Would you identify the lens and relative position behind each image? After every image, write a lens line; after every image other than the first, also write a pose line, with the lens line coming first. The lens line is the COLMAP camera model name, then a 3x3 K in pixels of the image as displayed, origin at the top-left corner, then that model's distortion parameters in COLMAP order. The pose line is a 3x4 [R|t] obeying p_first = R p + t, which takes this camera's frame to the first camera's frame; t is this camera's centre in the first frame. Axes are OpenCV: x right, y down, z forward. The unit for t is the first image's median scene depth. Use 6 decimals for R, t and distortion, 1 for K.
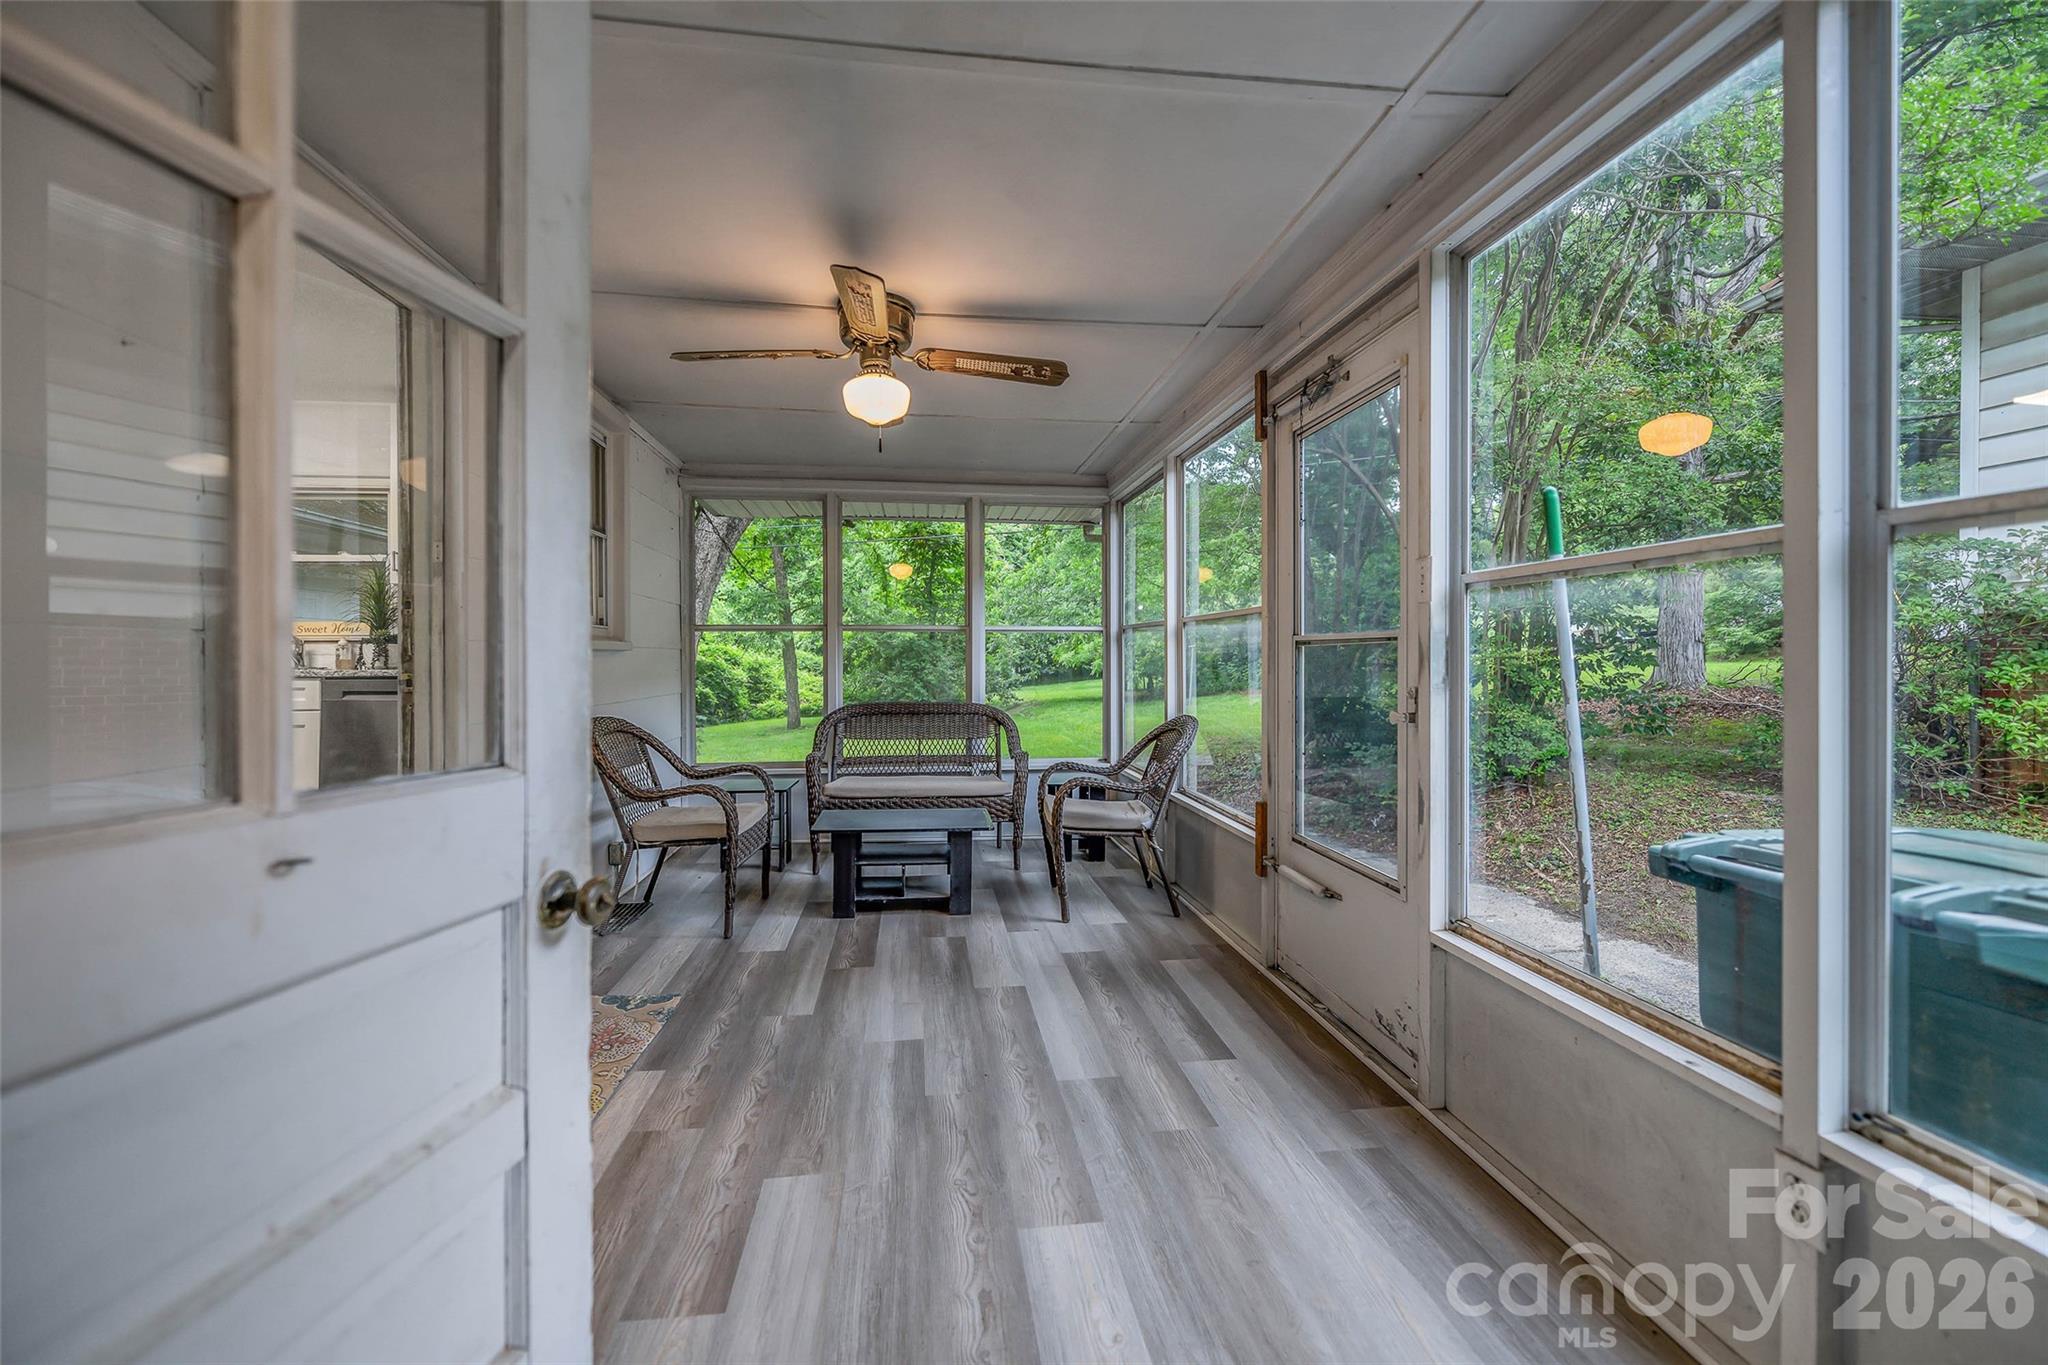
lens RADIAL K [[831.0, 0, 1021.2], [0, 831.0, 661.5], [0, 0, 1]] dist [0.000582, -0.000023]
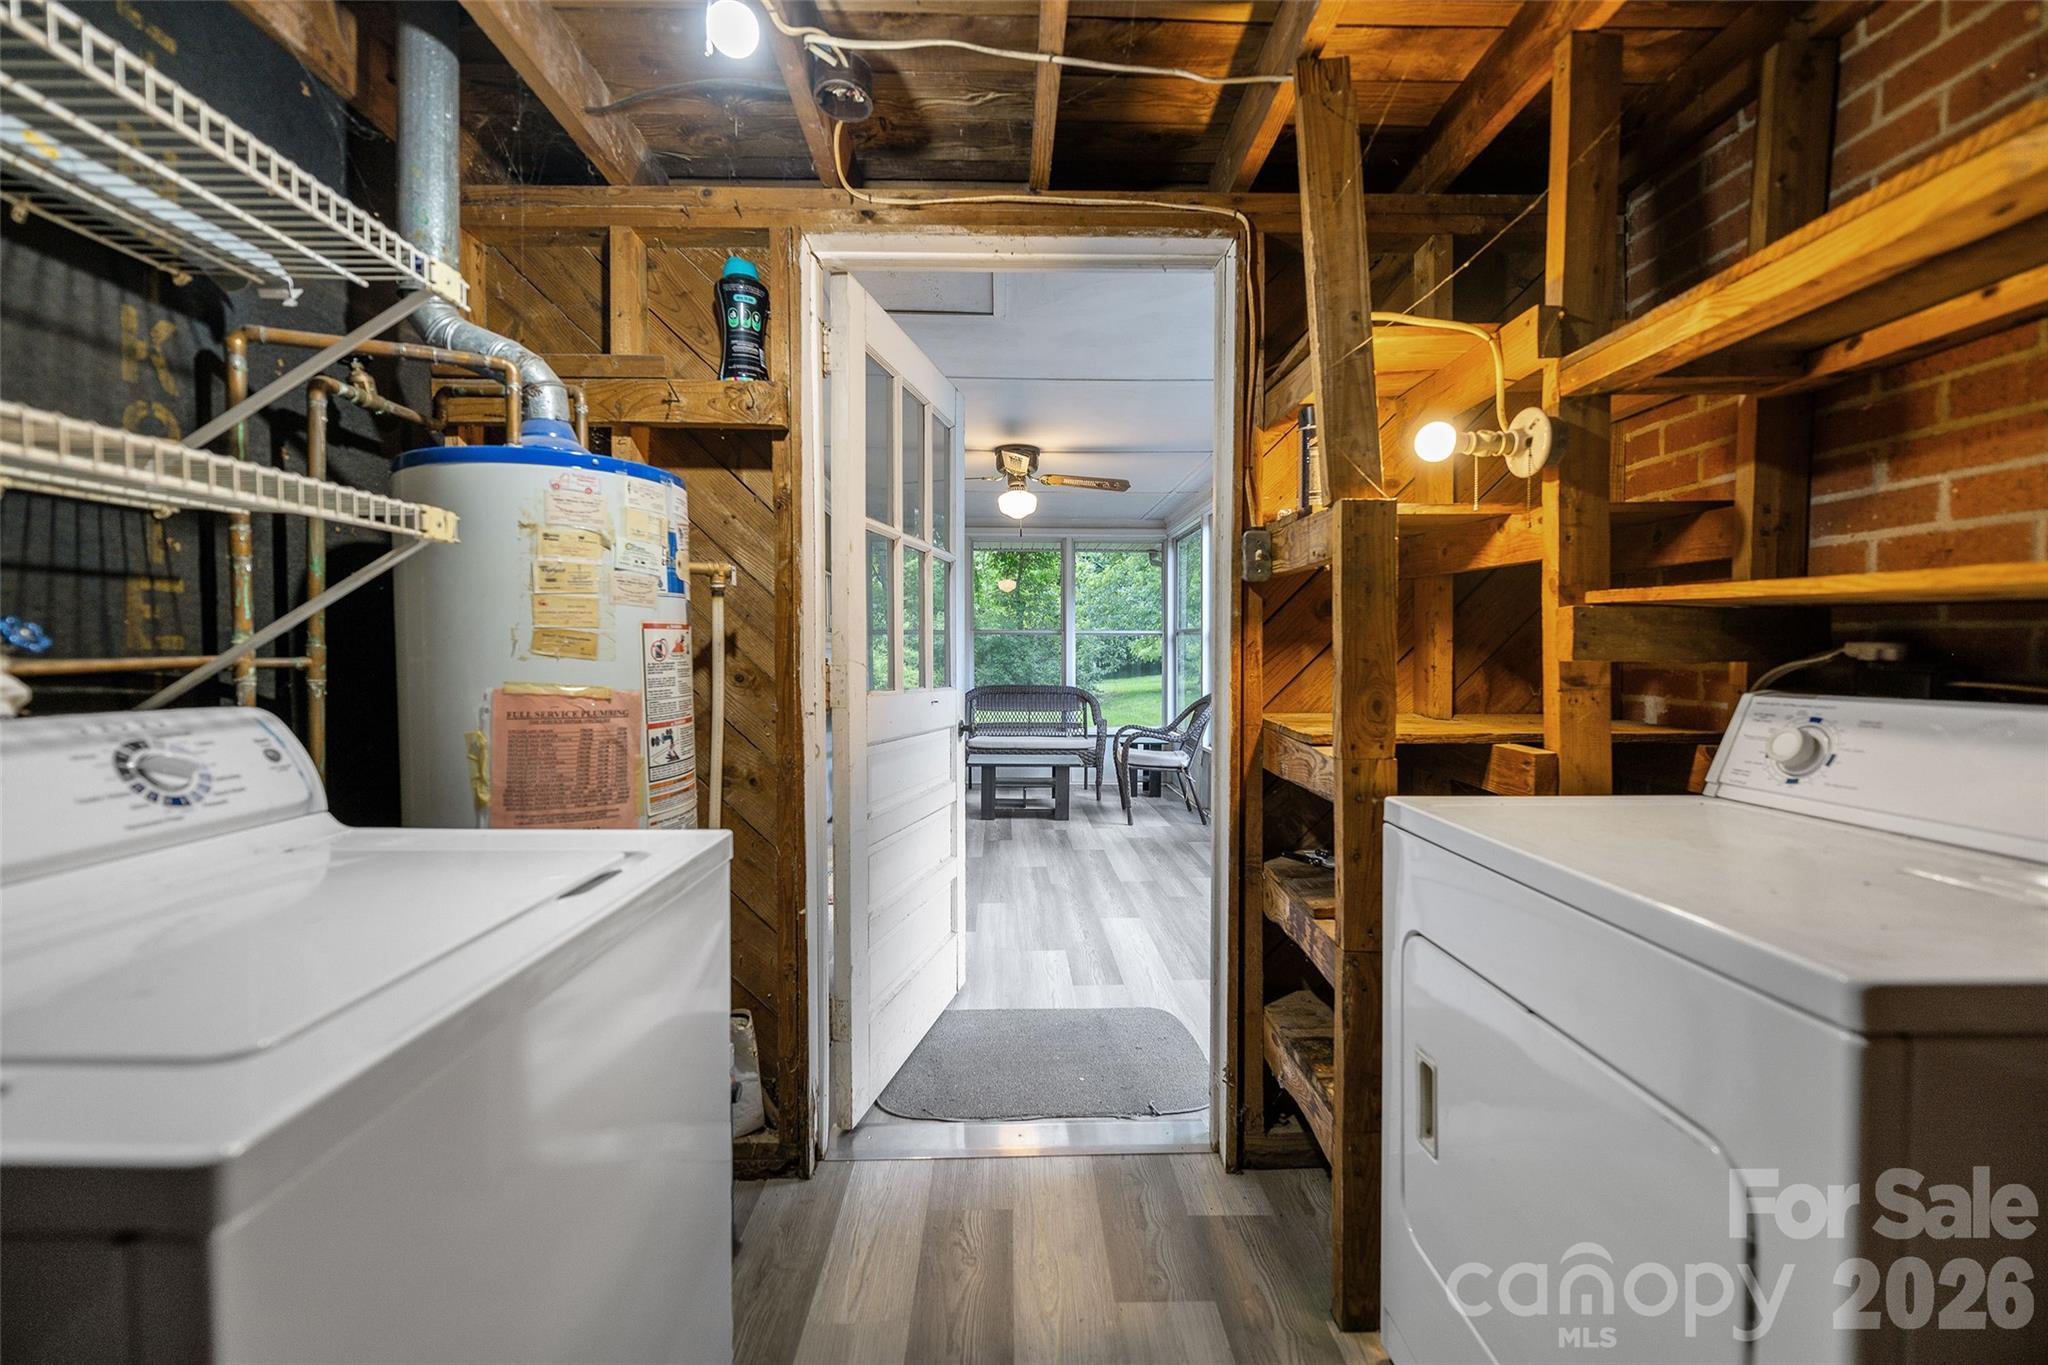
lens RADIAL K [[831.0, 0, 1021.2], [0, 831.0, 661.5], [0, 0, 1]] dist [0.000582, -0.000023]
pose [[0.995317, 0.001572, -0.096656, 0.000074], [-0.000952, 0.999979, 0.006458, -0.000254], [0.096664, -0.006336, 0.995297, -0.594169]]
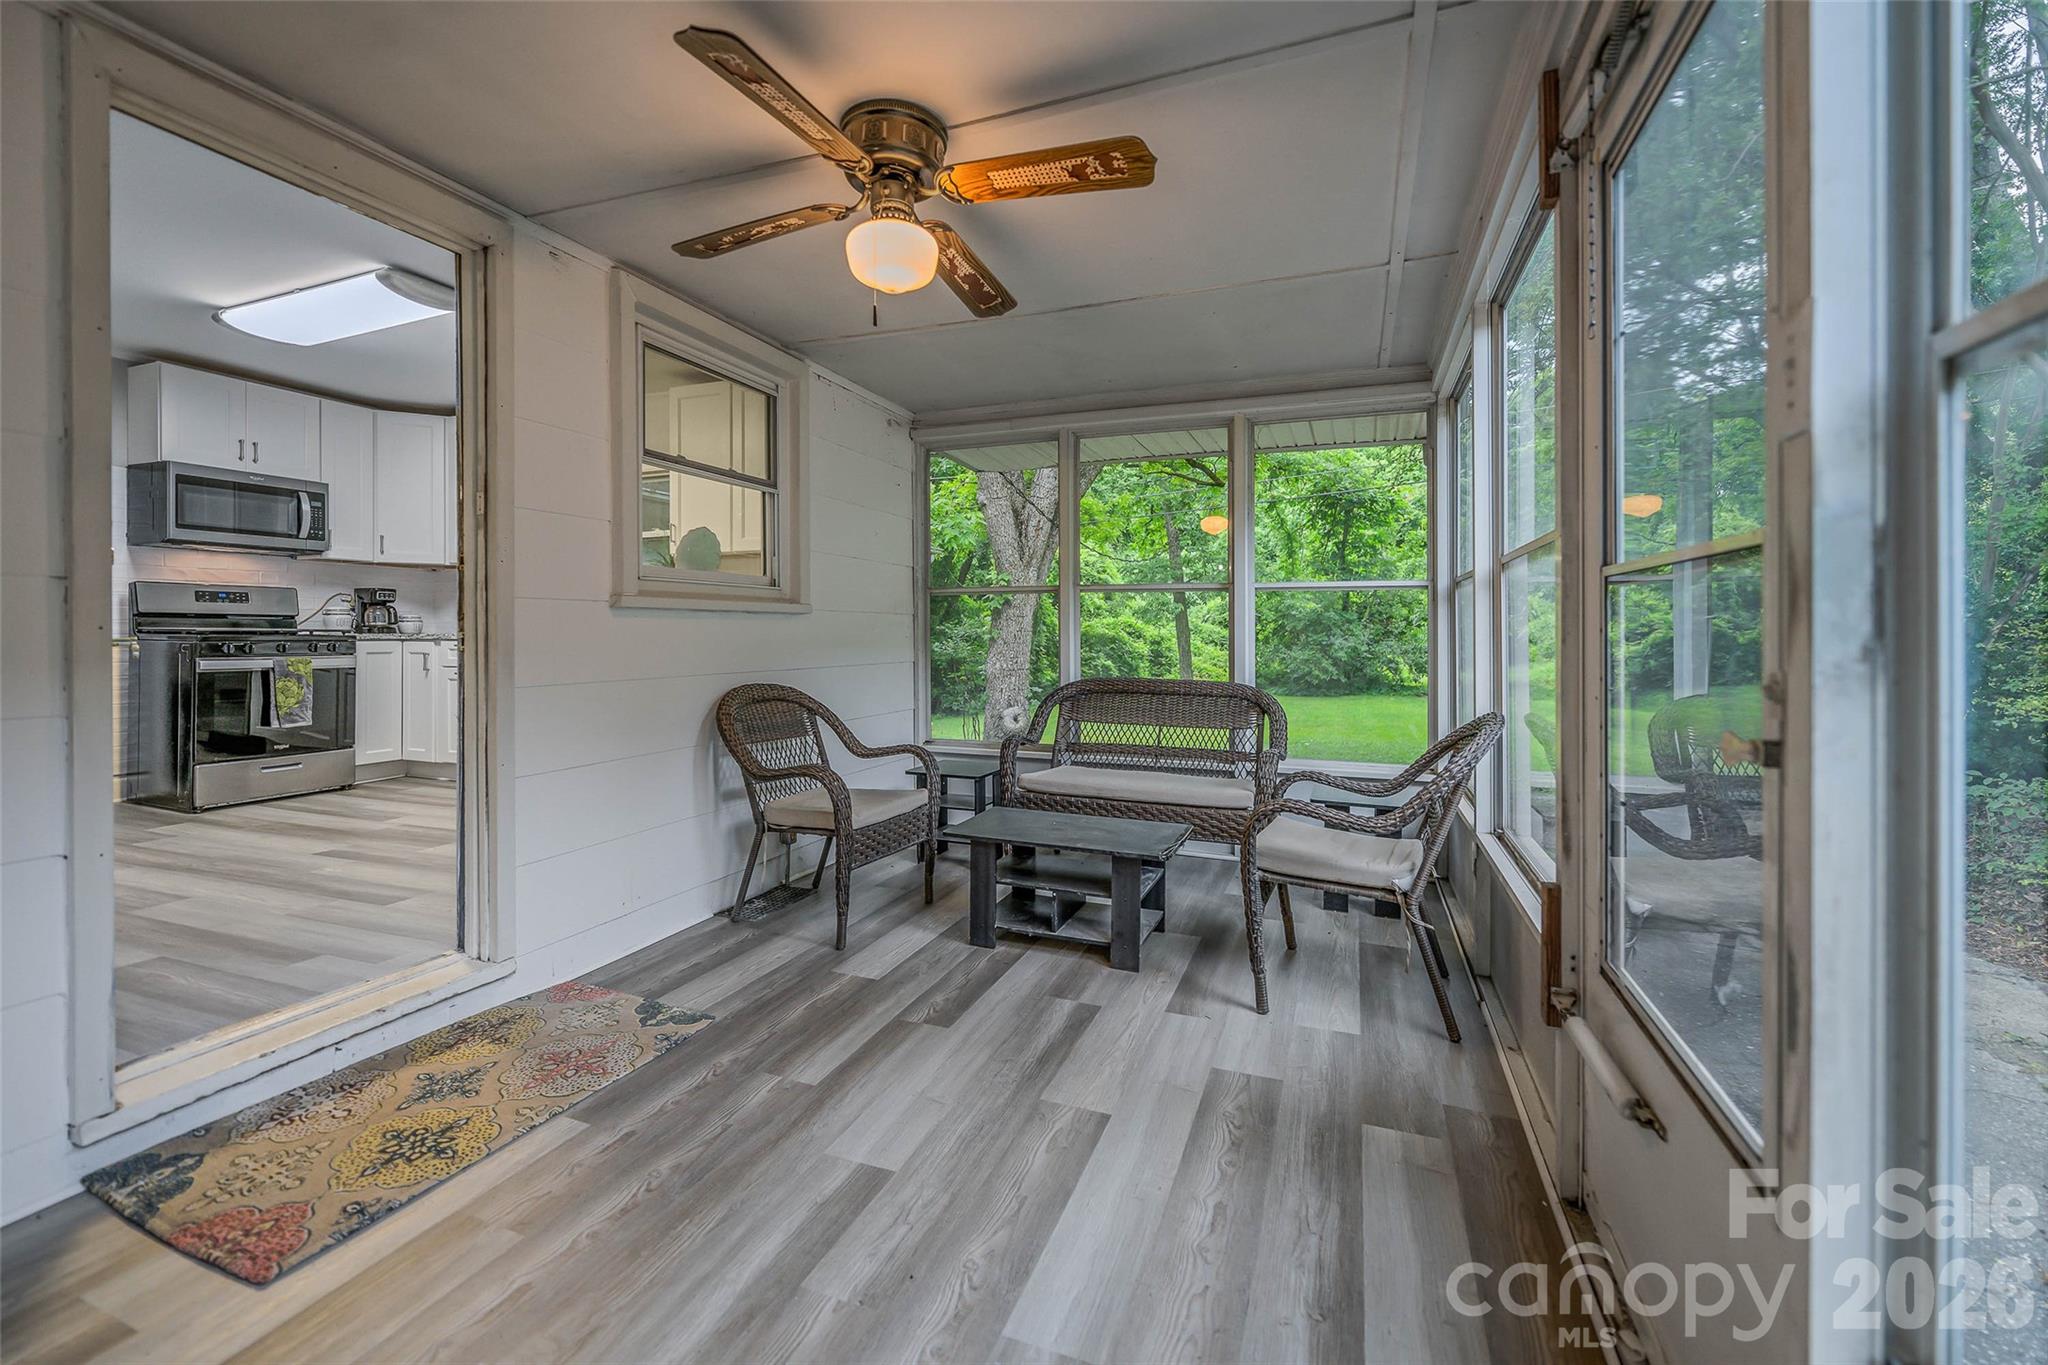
lens RADIAL K [[853.2, 0, 1023.9], [0, 853.2, 637.1], [0, 0, 1]] dist [0.001172, -0.000758]
pose [[0.879060, 0.007418, -0.476654, 0.228434], [-0.006836, 0.999972, 0.002955, 0.009380], [0.476663, 0.000660, 0.879086, 0.324531]]
